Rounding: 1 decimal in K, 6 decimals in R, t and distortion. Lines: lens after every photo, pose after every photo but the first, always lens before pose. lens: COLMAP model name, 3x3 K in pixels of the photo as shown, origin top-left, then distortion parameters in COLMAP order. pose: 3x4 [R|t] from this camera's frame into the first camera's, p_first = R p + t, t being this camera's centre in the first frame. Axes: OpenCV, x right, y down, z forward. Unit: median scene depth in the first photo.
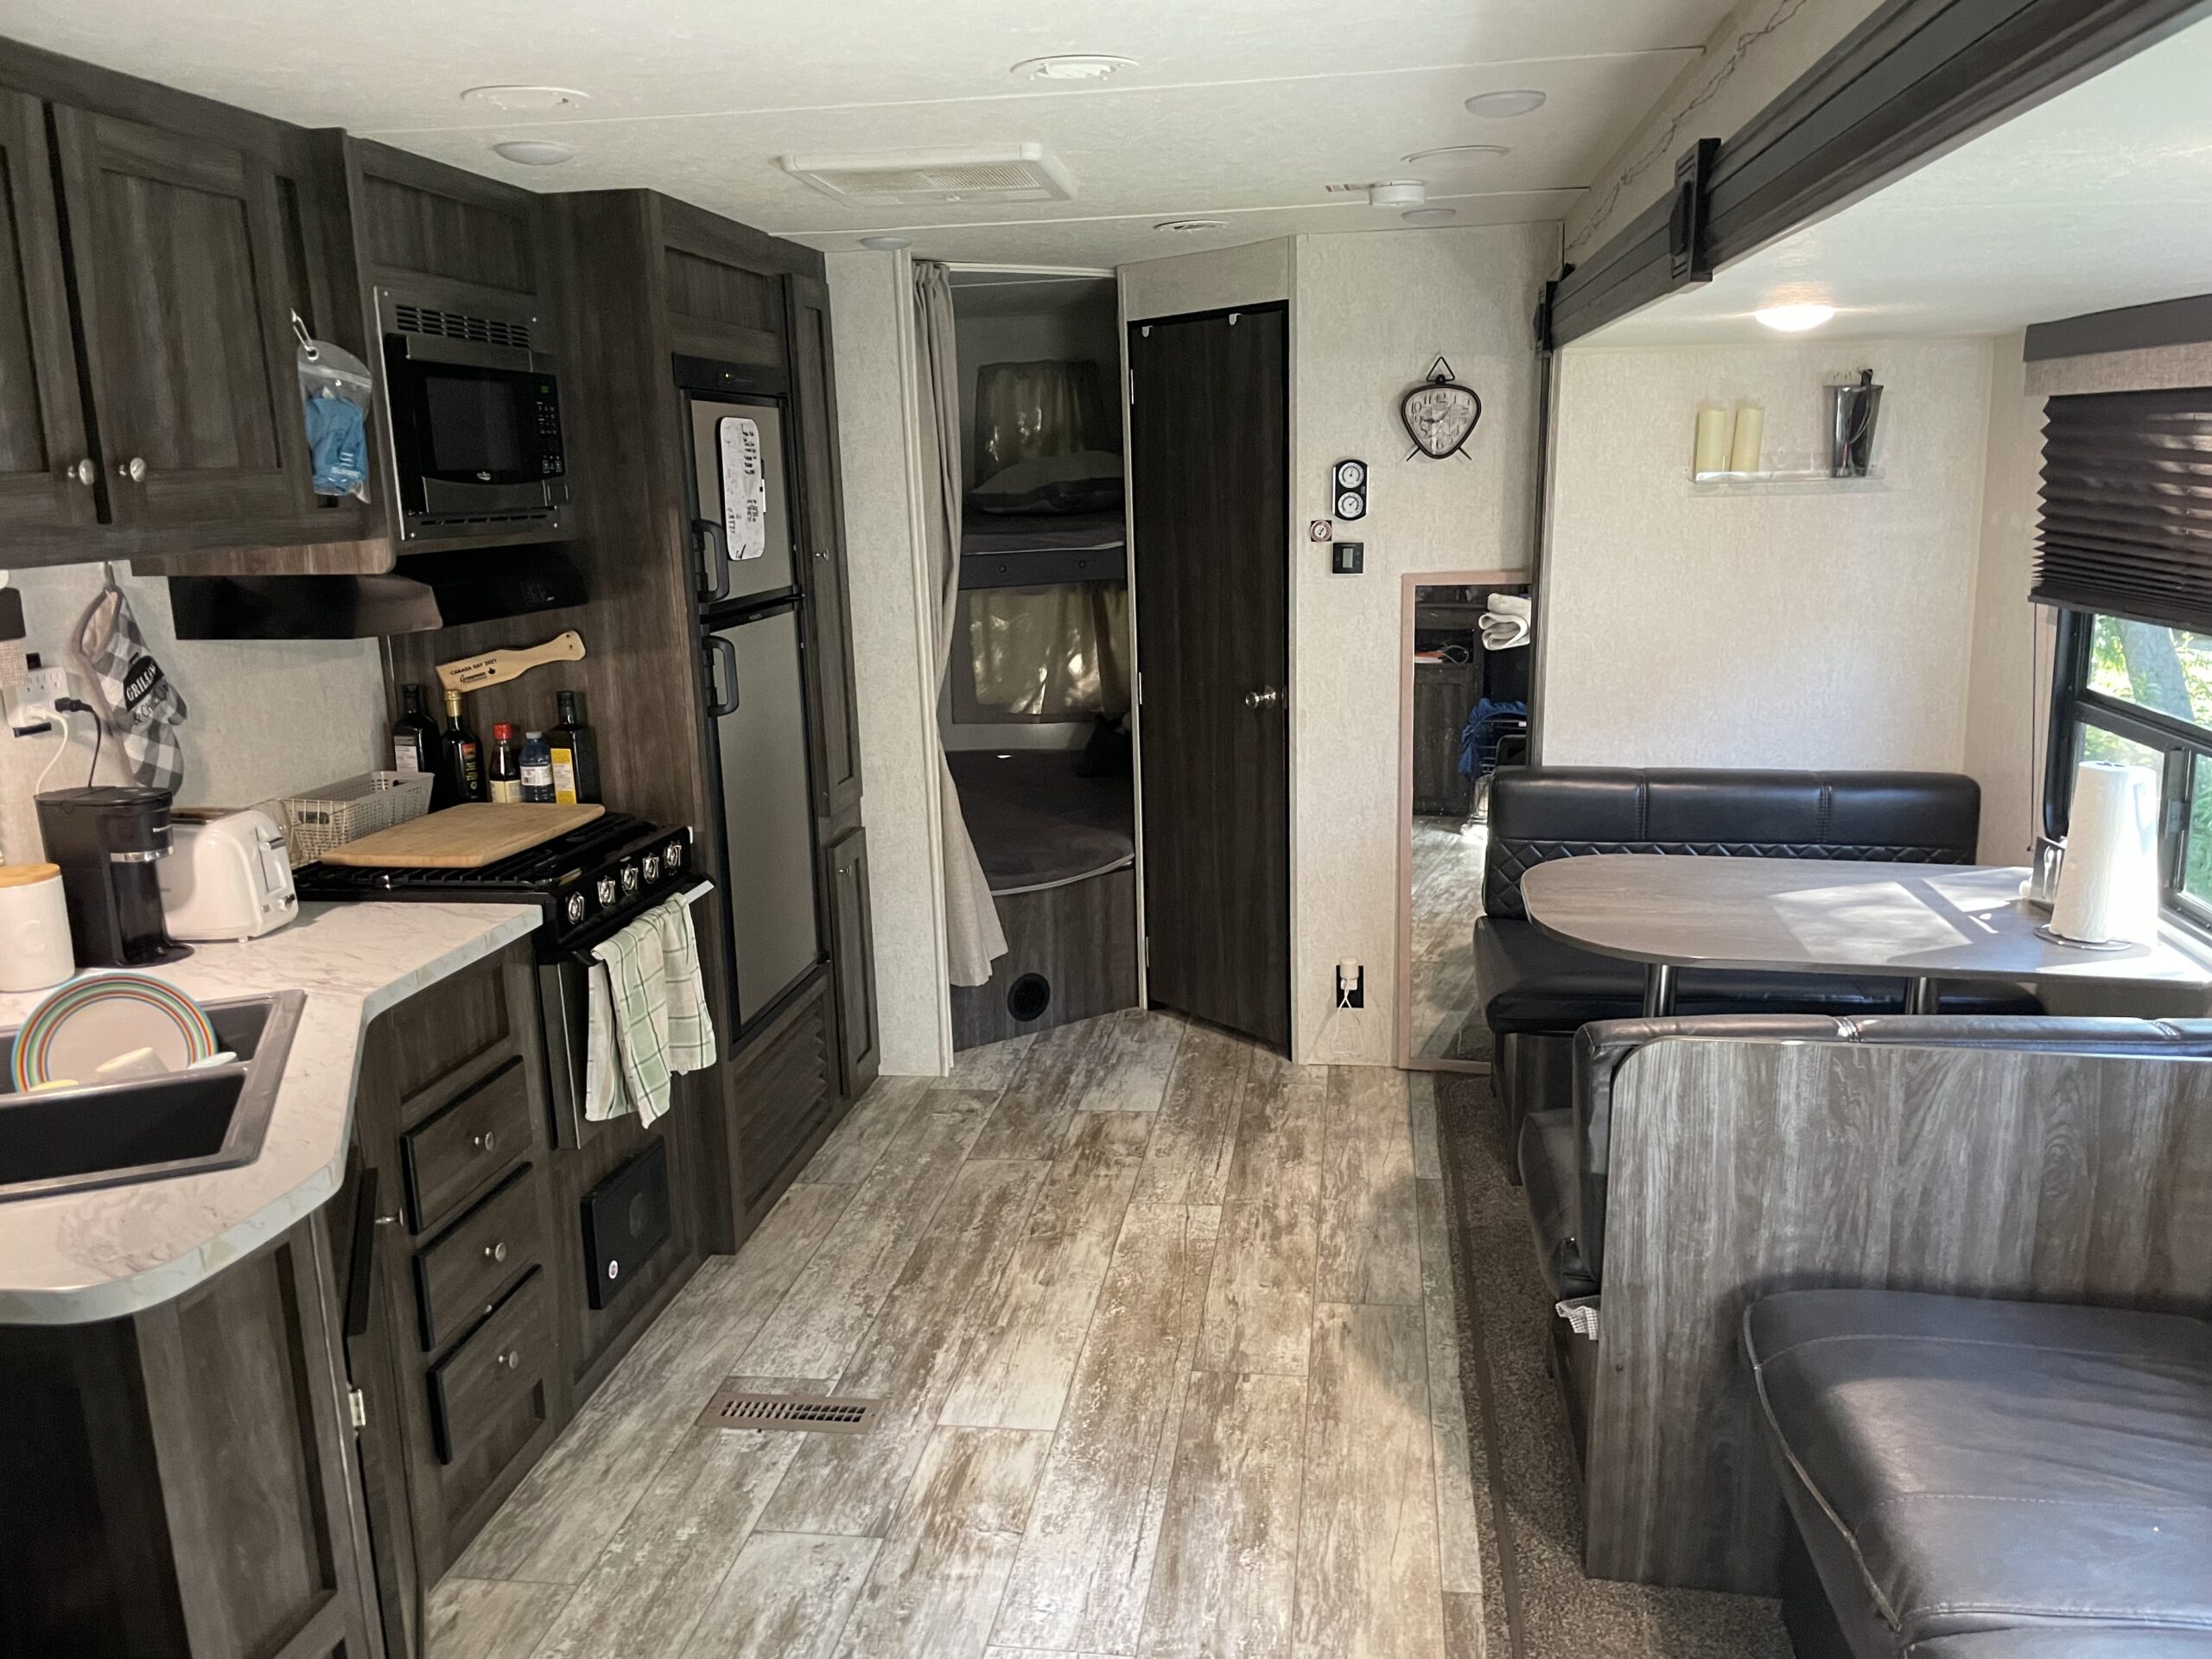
lens RADIAL K [[1660.5, 0, 1107.9], [0, 1660.5, 827.8], [0, 0, 1]] dist [0.026327, -0.006450]
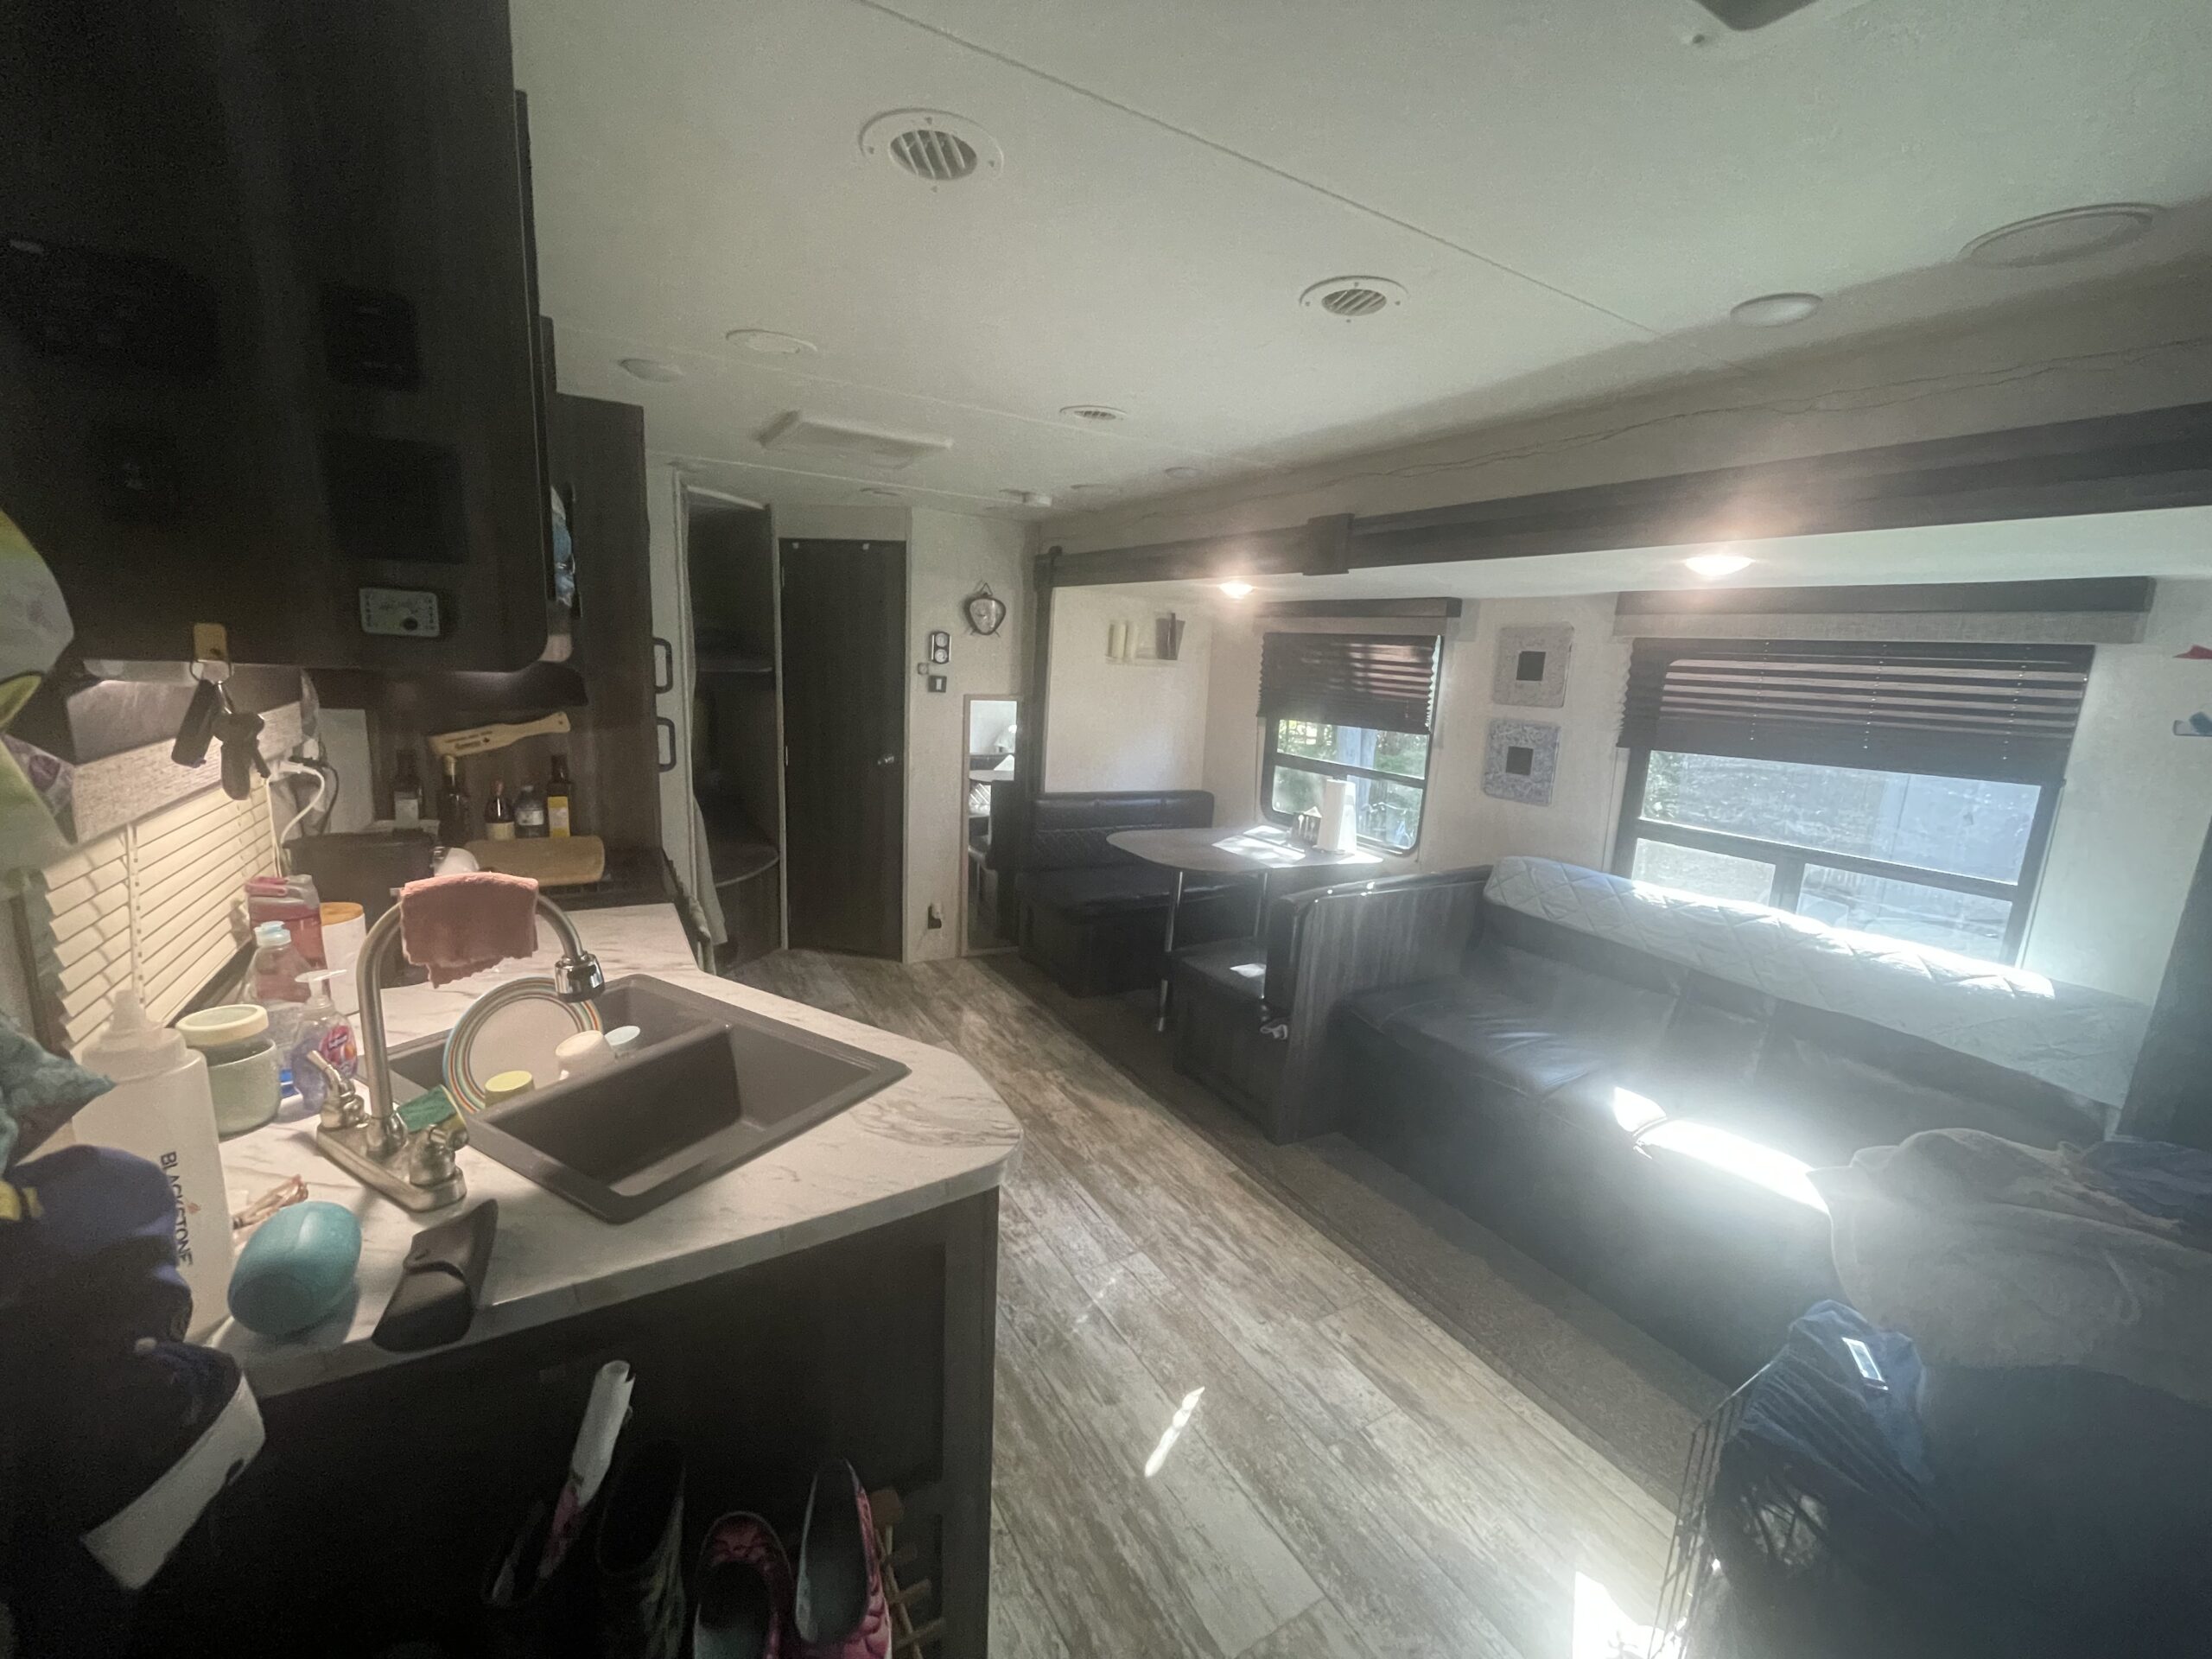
lens RADIAL K [[892.5, 0, 1107.0], [0, 892.5, 827.4], [0, 0, 1]] dist [-0.020010, 0.000043]
pose [[0.768167, -0.054383, 0.637935, -0.385216], [0.062379, 0.998003, 0.009965, -0.001650], [-0.637203, 0.032139, 0.770026, 0.133398]]
